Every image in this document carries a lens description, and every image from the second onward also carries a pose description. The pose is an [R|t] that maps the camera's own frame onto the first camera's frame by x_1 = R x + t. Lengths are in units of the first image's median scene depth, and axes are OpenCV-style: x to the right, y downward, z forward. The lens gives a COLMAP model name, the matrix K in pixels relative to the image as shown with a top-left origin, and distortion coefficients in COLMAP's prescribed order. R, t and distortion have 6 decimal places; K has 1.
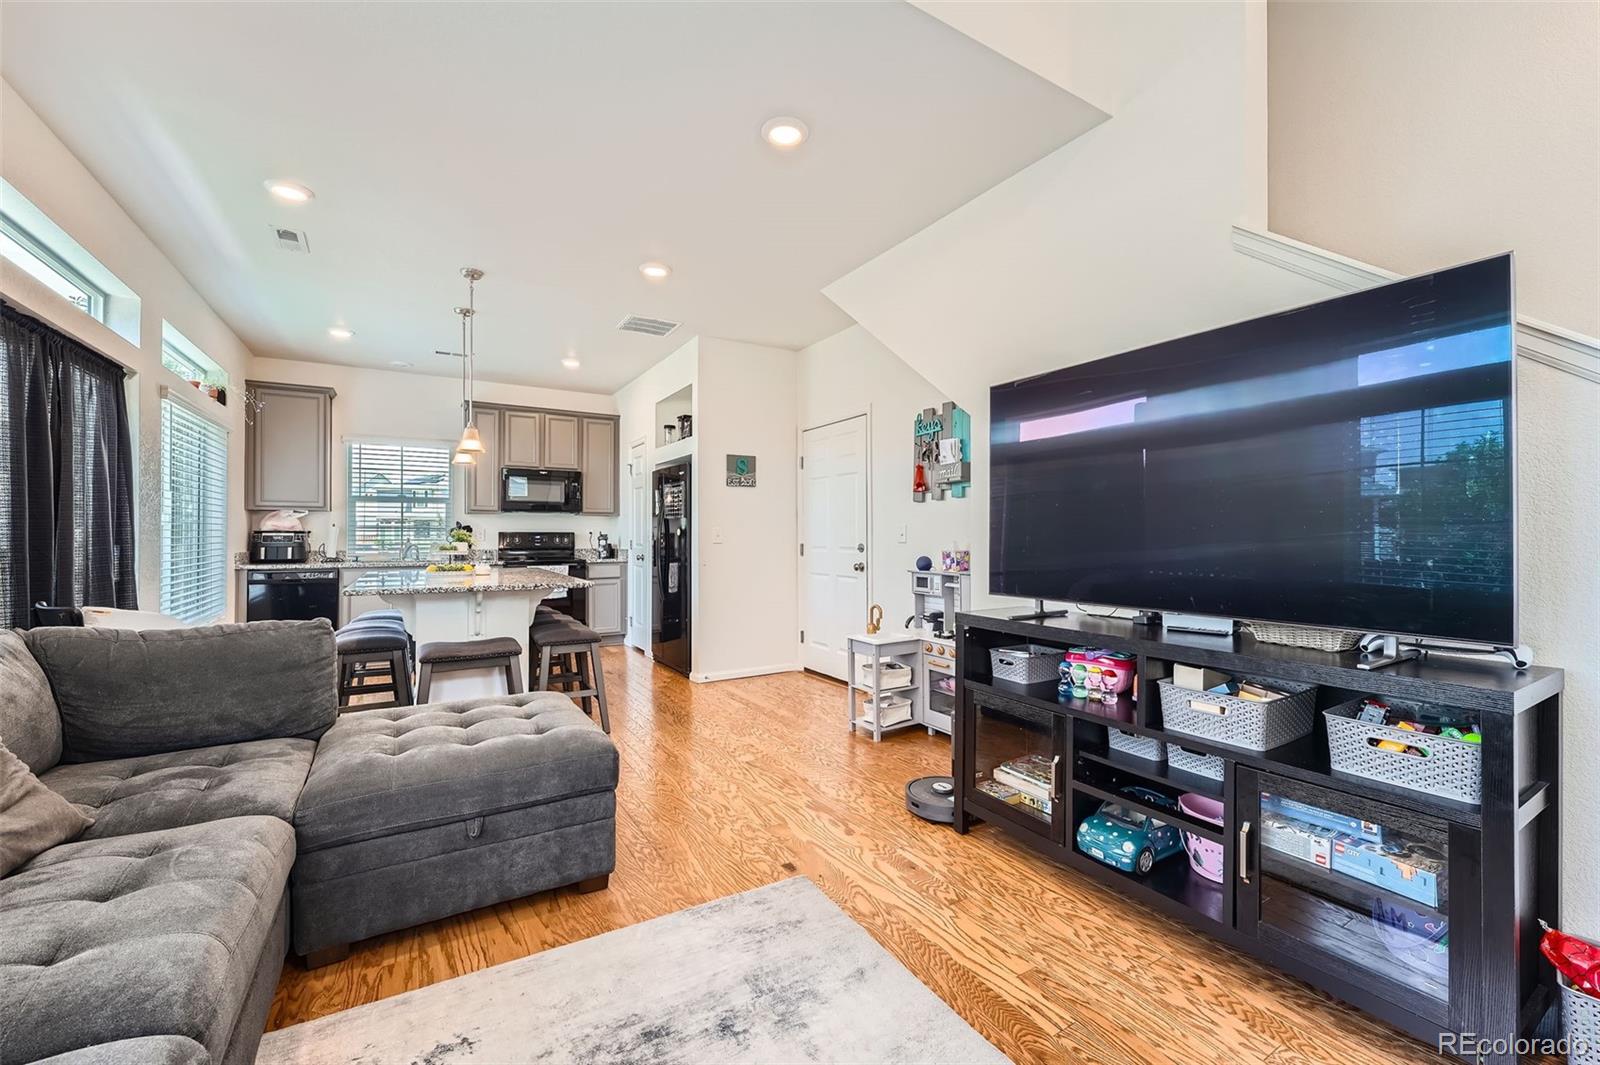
lens RADIAL K [[654.1, 0, 816.4], [0, 654.1, 530.6], [0, 0, 1]] dist [0.002416, 0.000137]
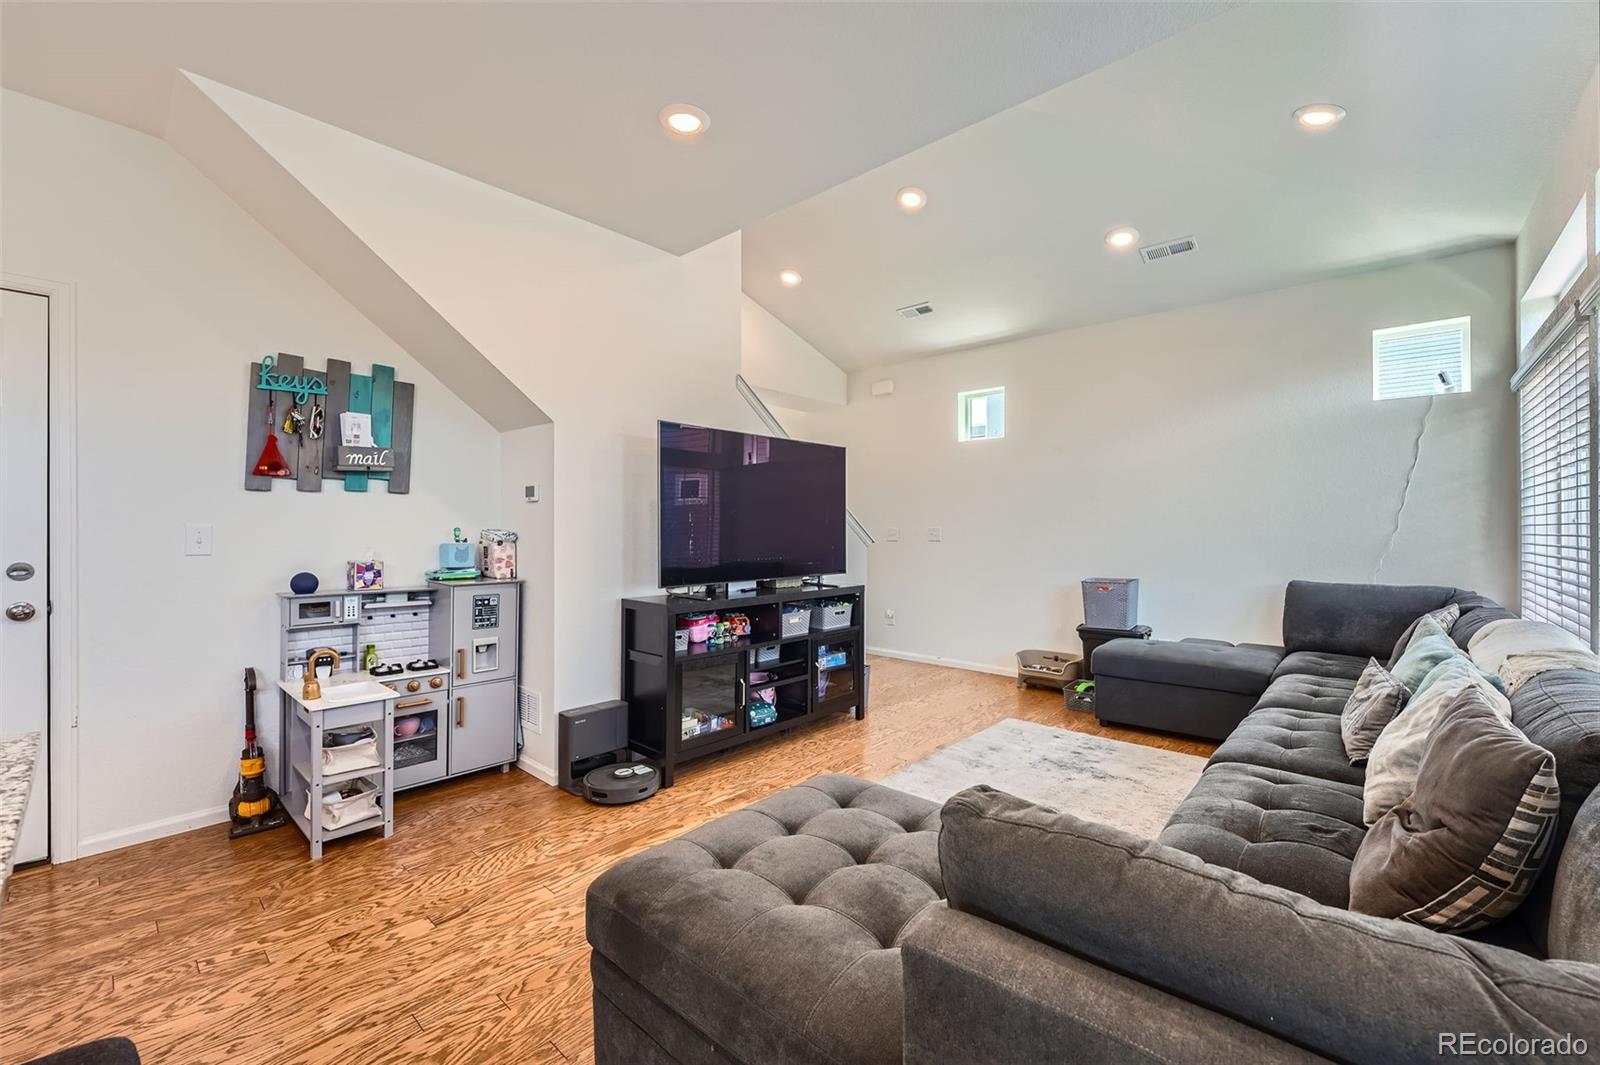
lens RADIAL K [[659.7, 0, 800.0], [0, 659.7, 532.5], [0, 0, 1]] dist [-0.005516, -0.000201]
pose [[-0.275161, -0.001023, 0.961398, -1.036492], [-0.003440, 0.999994, 0.000079, -0.007880], [-0.961392, -0.003285, -0.275163, 1.128782]]
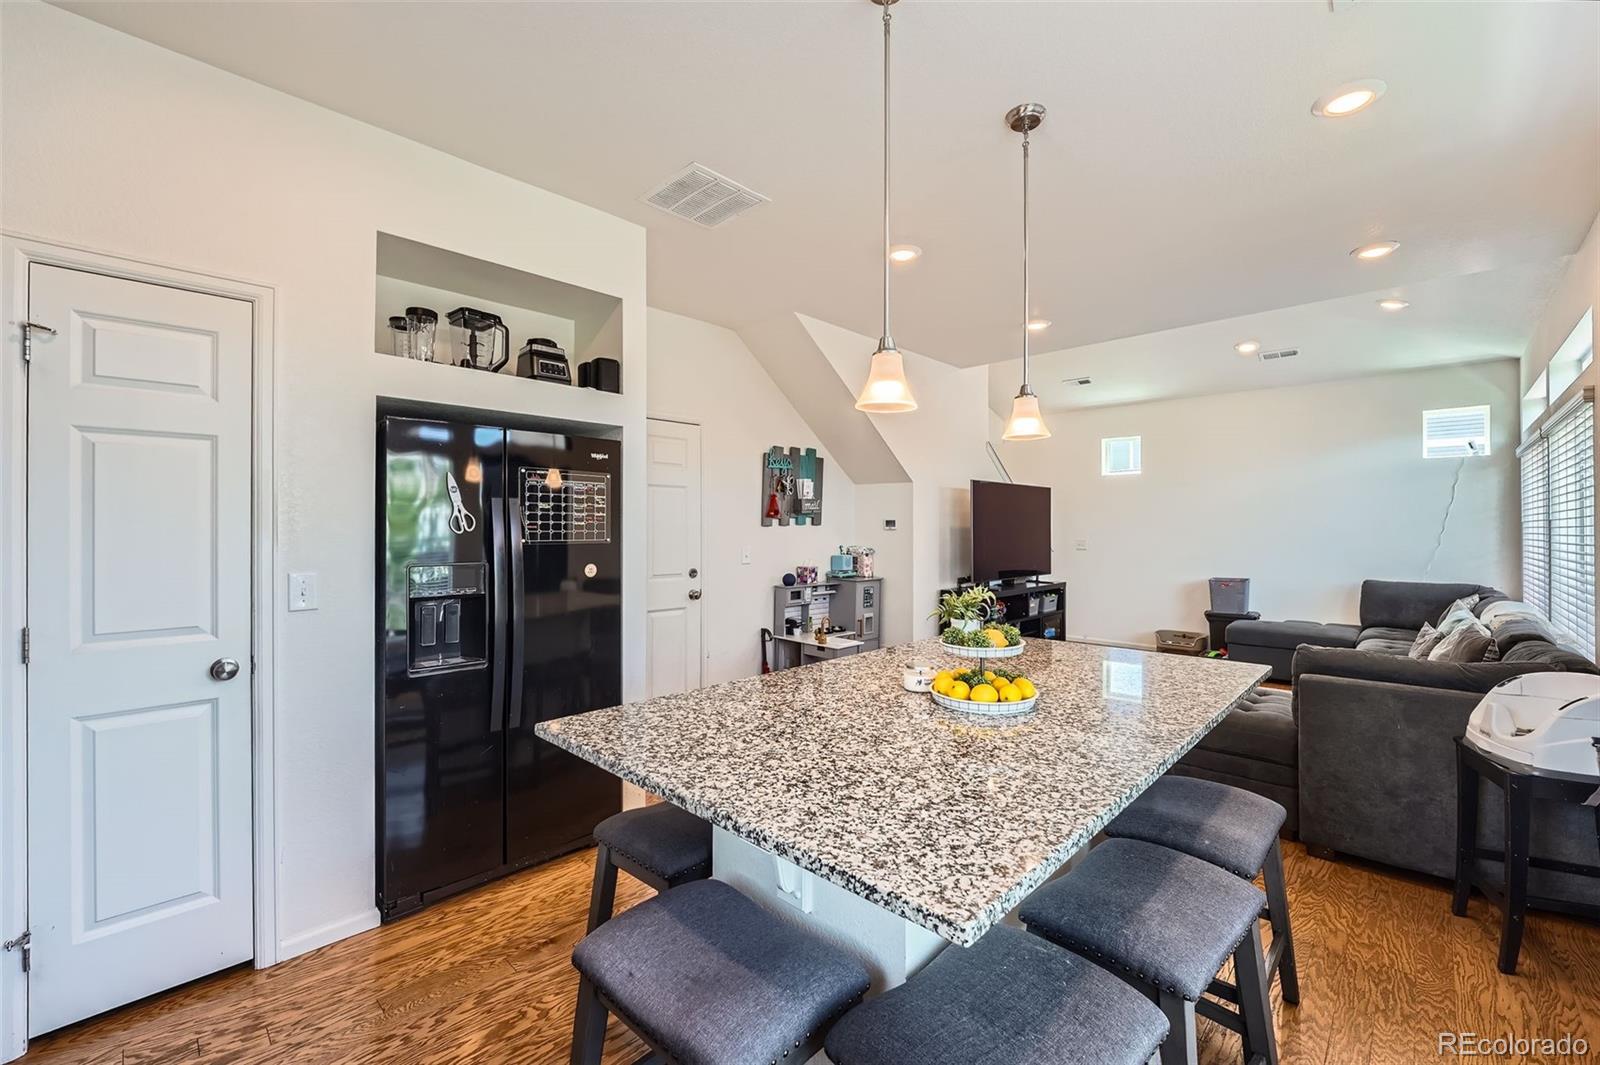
lens RADIAL K [[654.1, 0, 816.4], [0, 654.1, 530.6], [0, 0, 1]] dist [0.002416, 0.000137]
pose [[-0.253607, 0.000928, 0.967307, -1.599013], [-0.004301, 0.999989, -0.002087, -0.058386], [-0.967298, -0.004690, -0.253600, 2.037871]]
